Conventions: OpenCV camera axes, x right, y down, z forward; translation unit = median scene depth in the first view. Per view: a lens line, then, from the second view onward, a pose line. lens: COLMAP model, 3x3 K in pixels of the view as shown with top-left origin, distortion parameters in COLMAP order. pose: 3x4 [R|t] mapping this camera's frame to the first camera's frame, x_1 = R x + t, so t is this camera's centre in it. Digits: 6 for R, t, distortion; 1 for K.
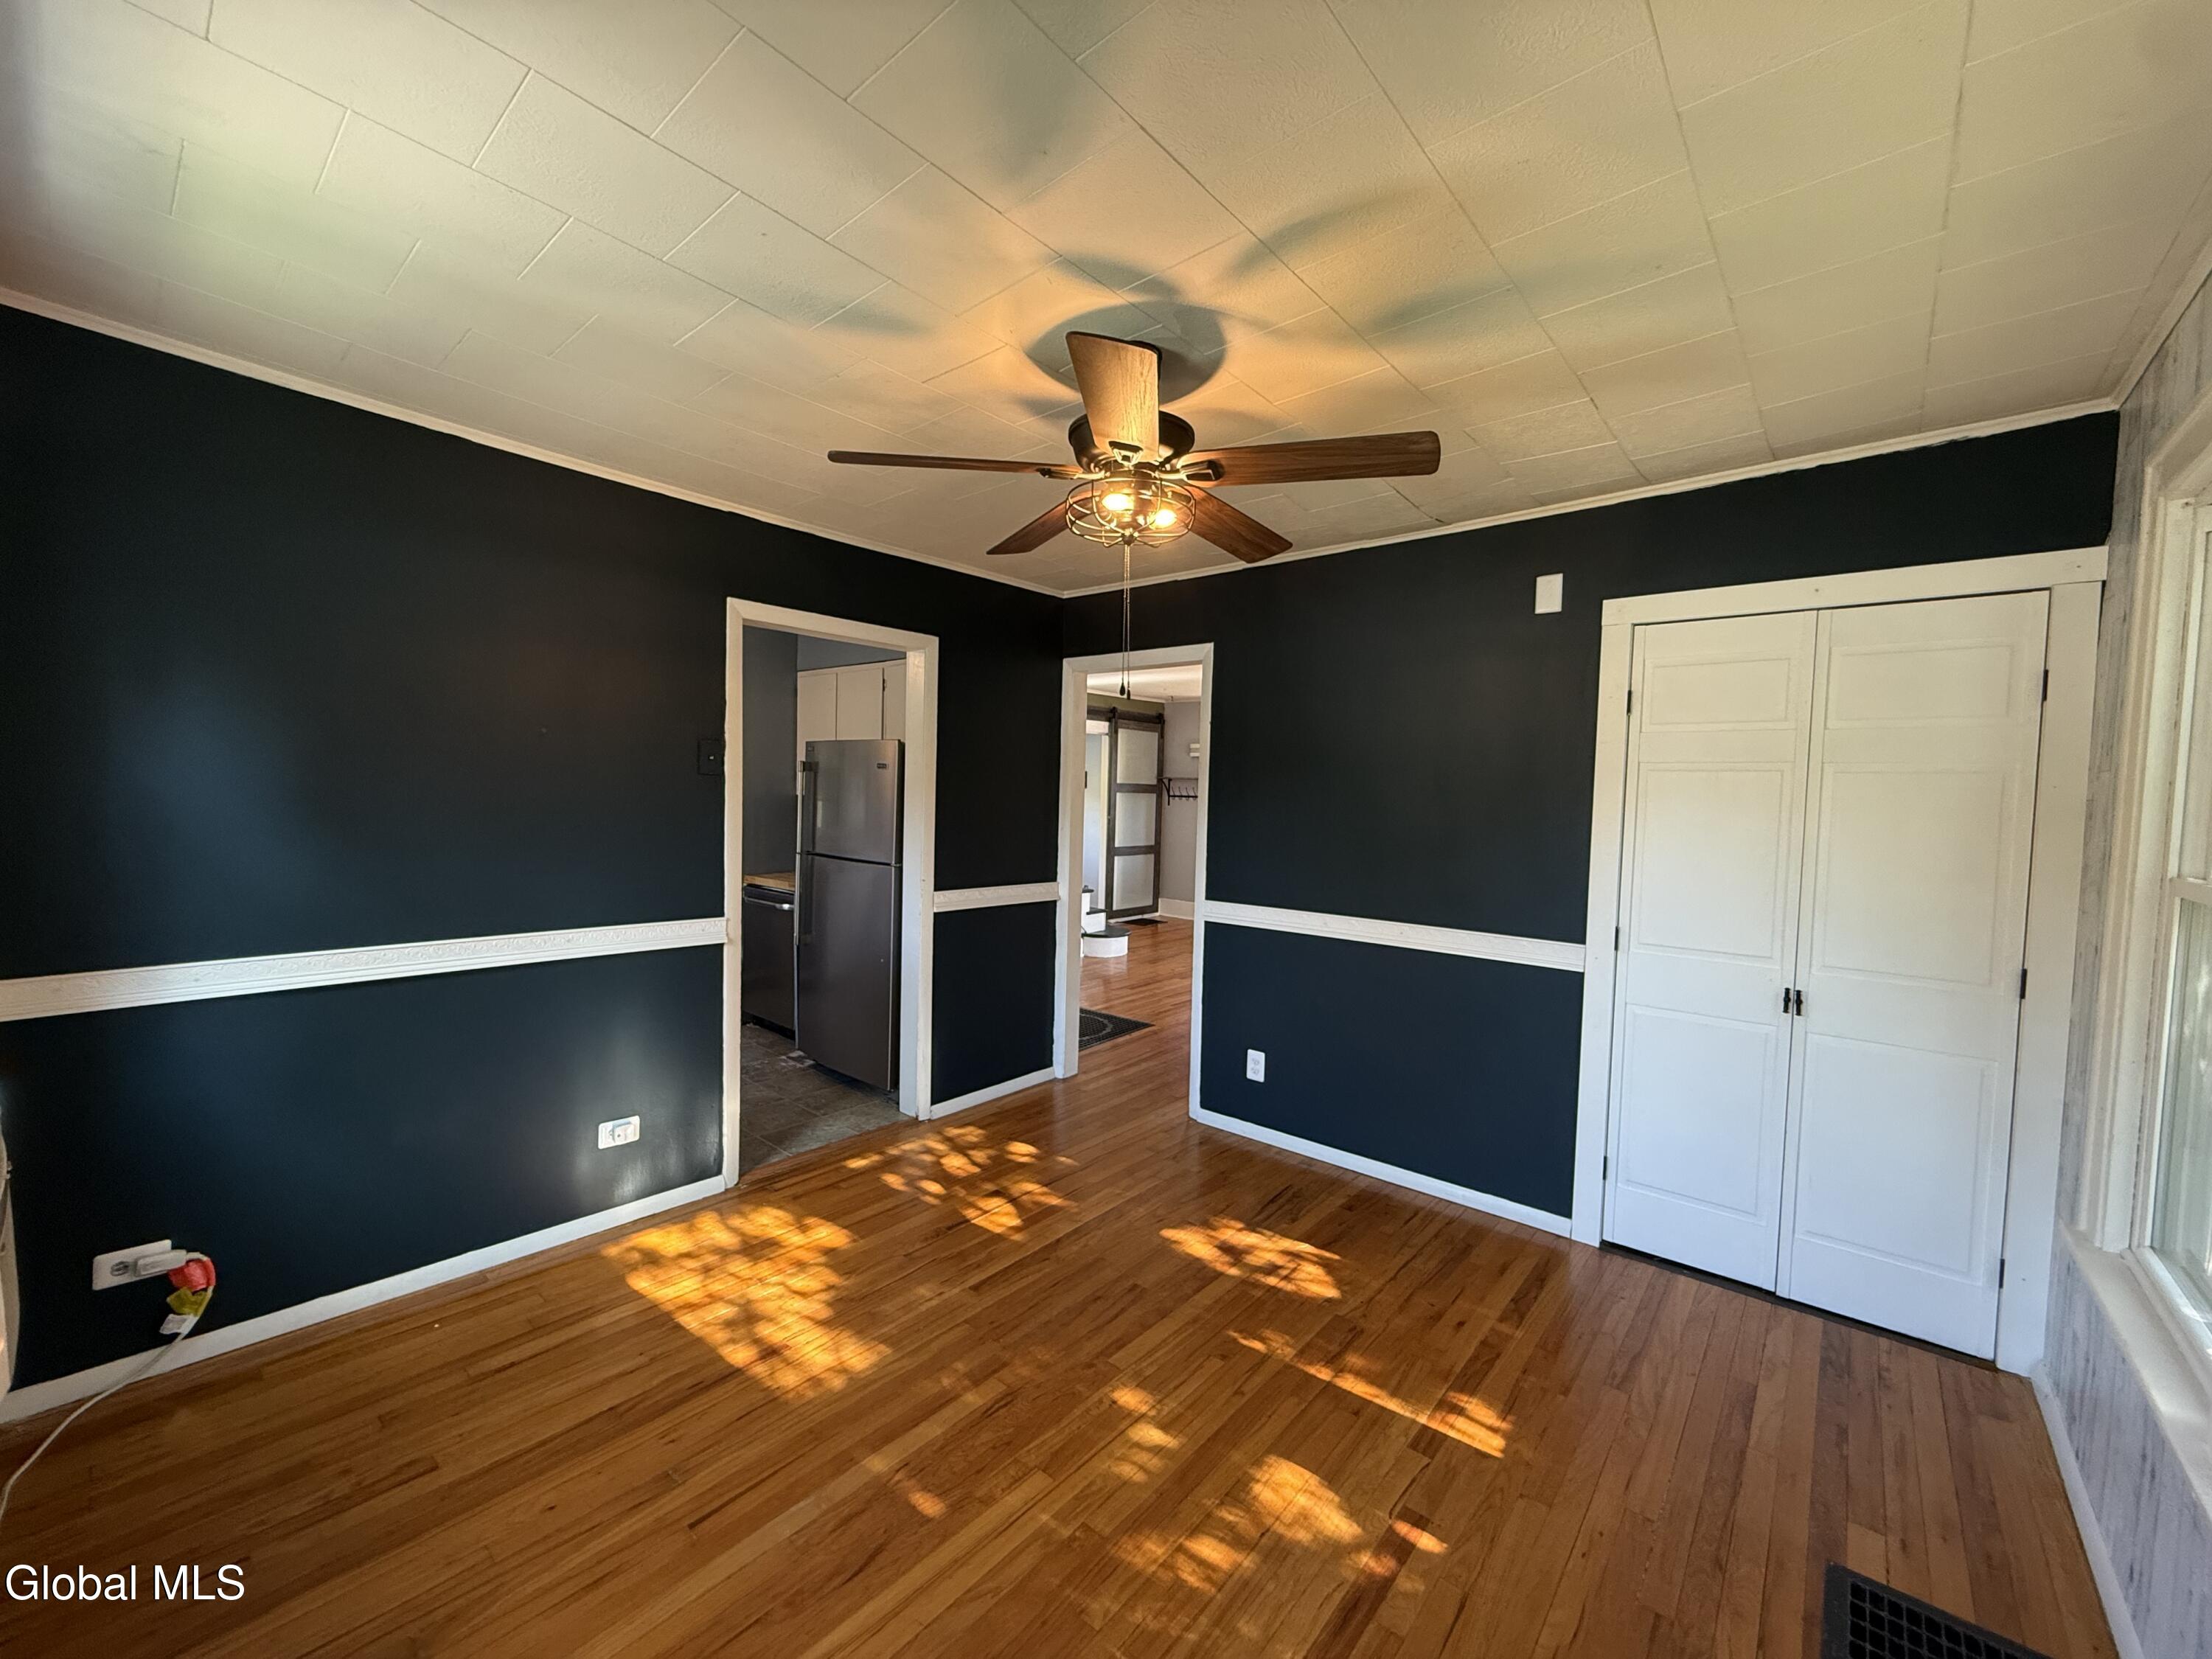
lens RADIAL K [[878.9, 0, 1106.0], [0, 878.9, 829.5], [0, 0, 1]] dist [-0.000845, -0.000117]
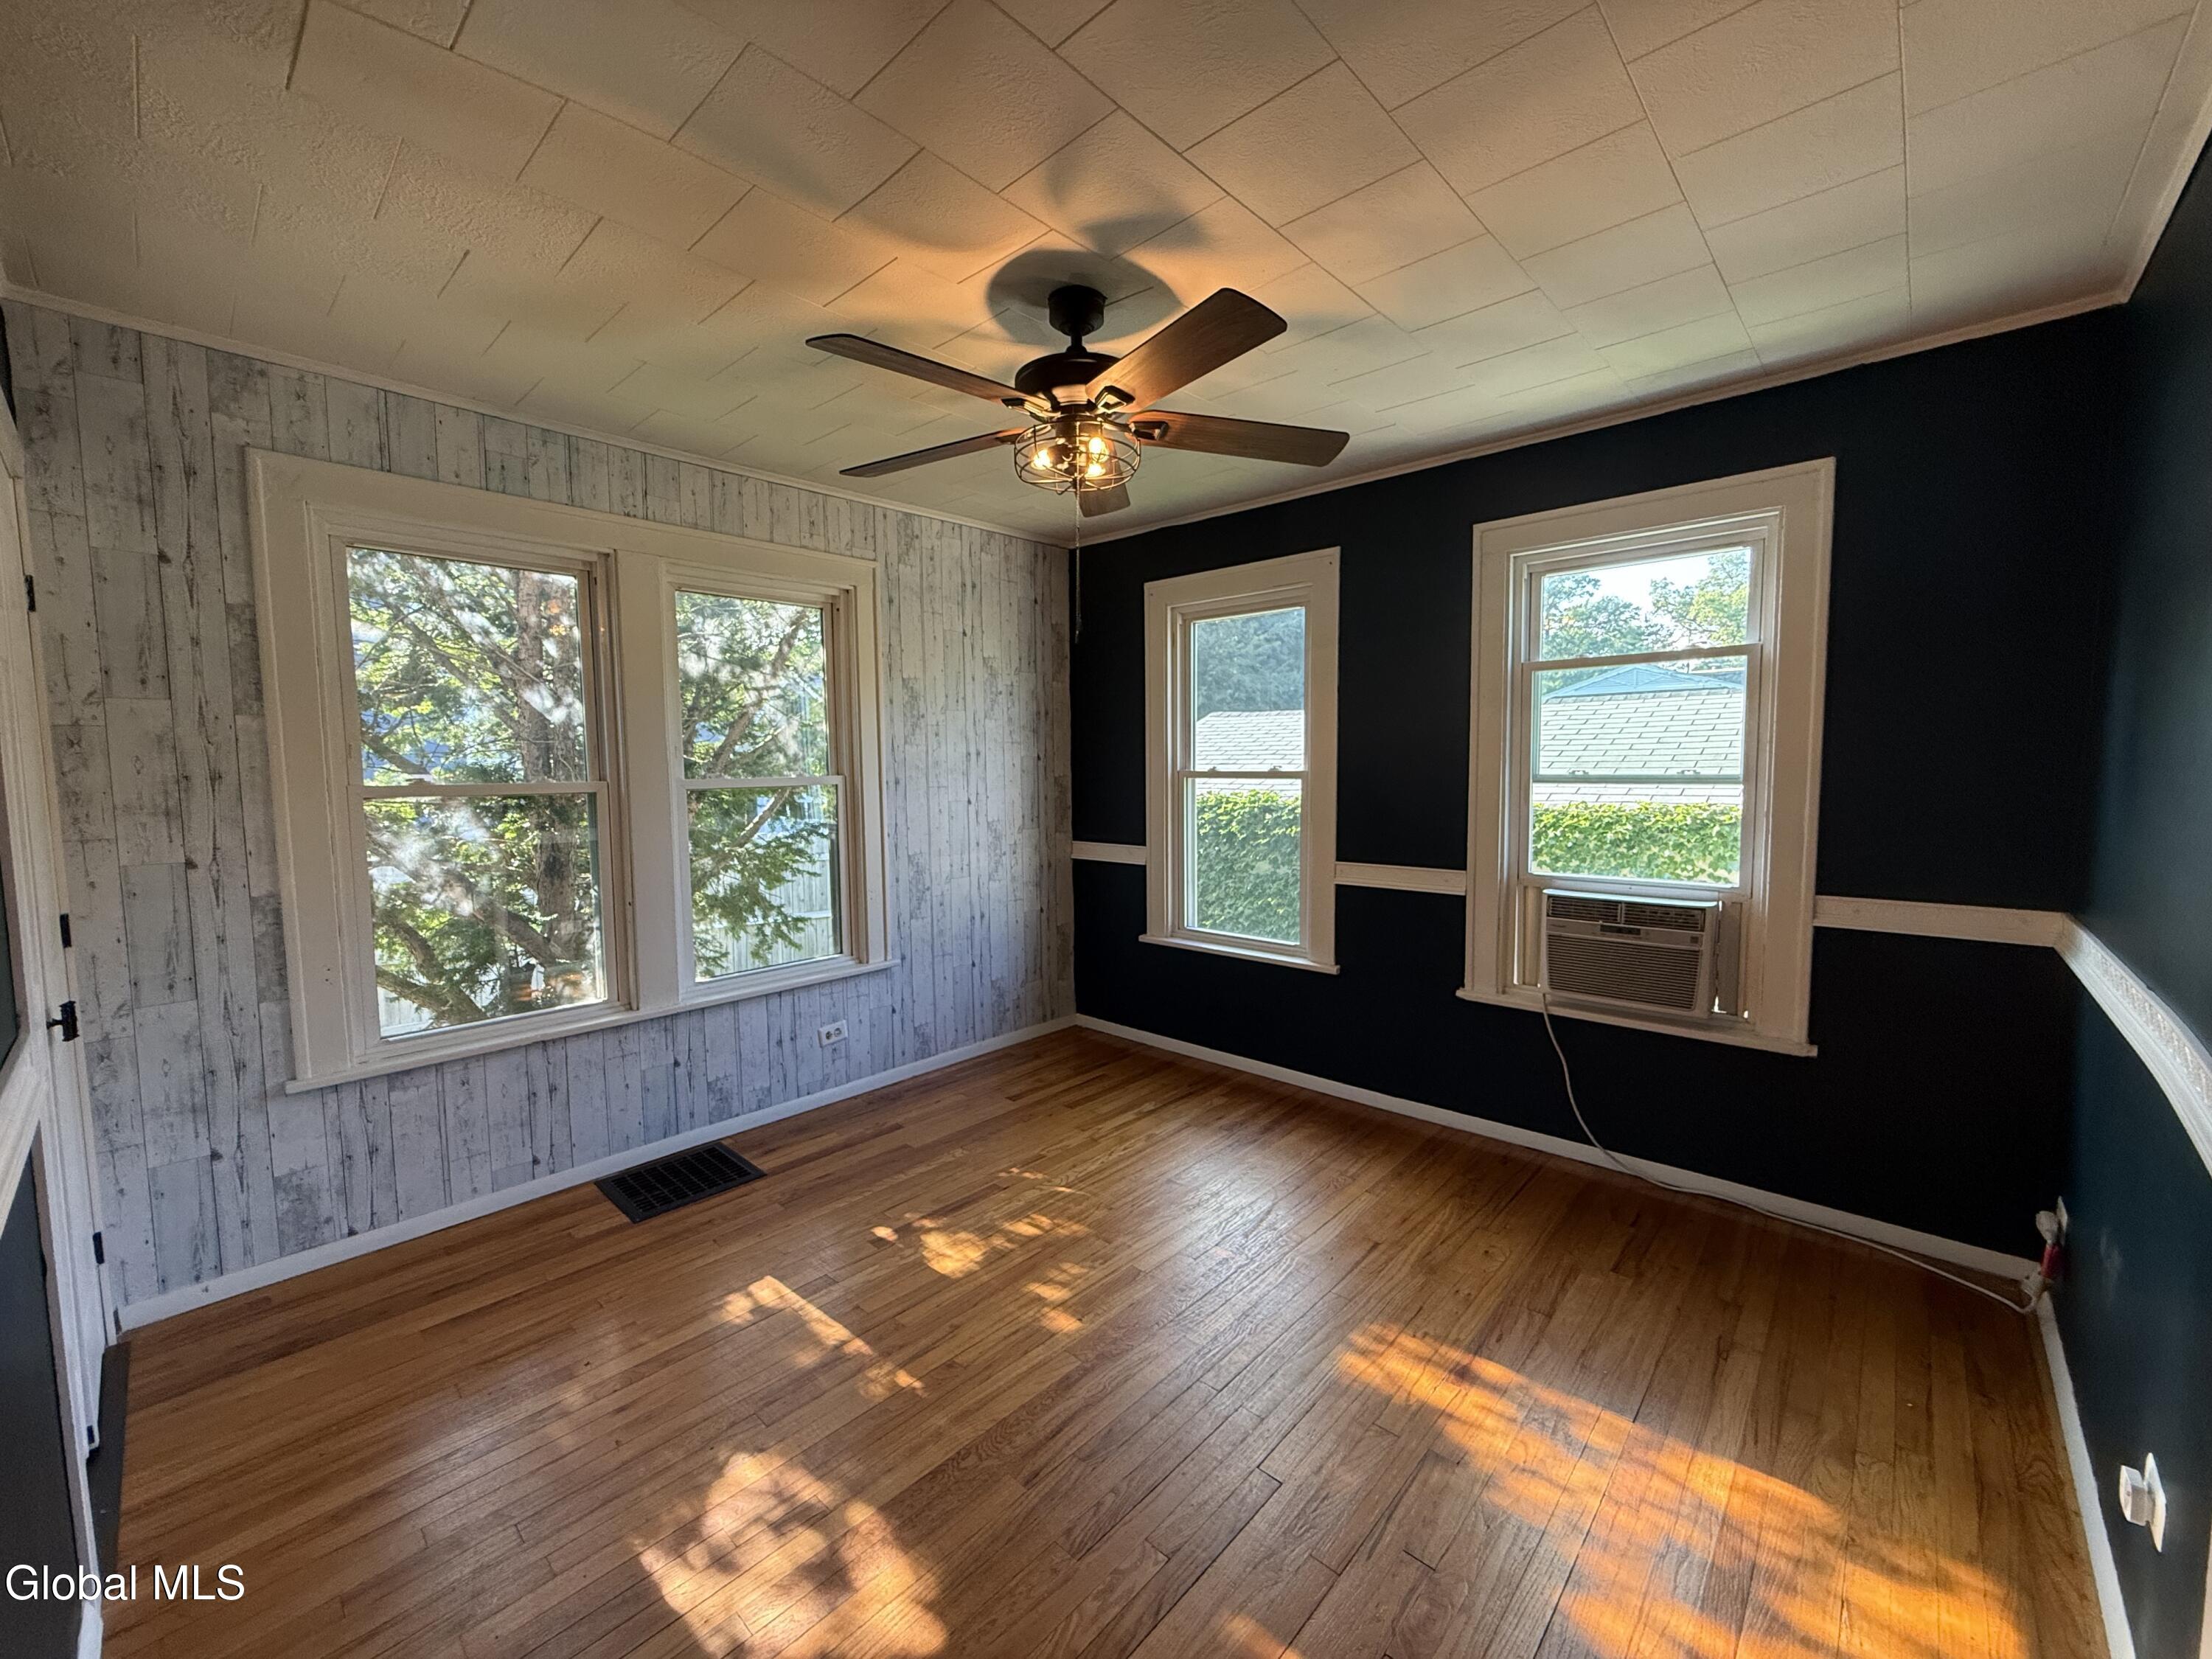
lens RADIAL K [[878.9, 0, 1106.0], [0, 878.9, 829.5], [0, 0, 1]] dist [-0.000845, -0.000117]
pose [[-0.999212, -0.017193, 0.035774, -0.047586], [-0.012725, 0.992500, 0.121580, -0.051432], [-0.037596, 0.121029, -0.991937, 1.891732]]
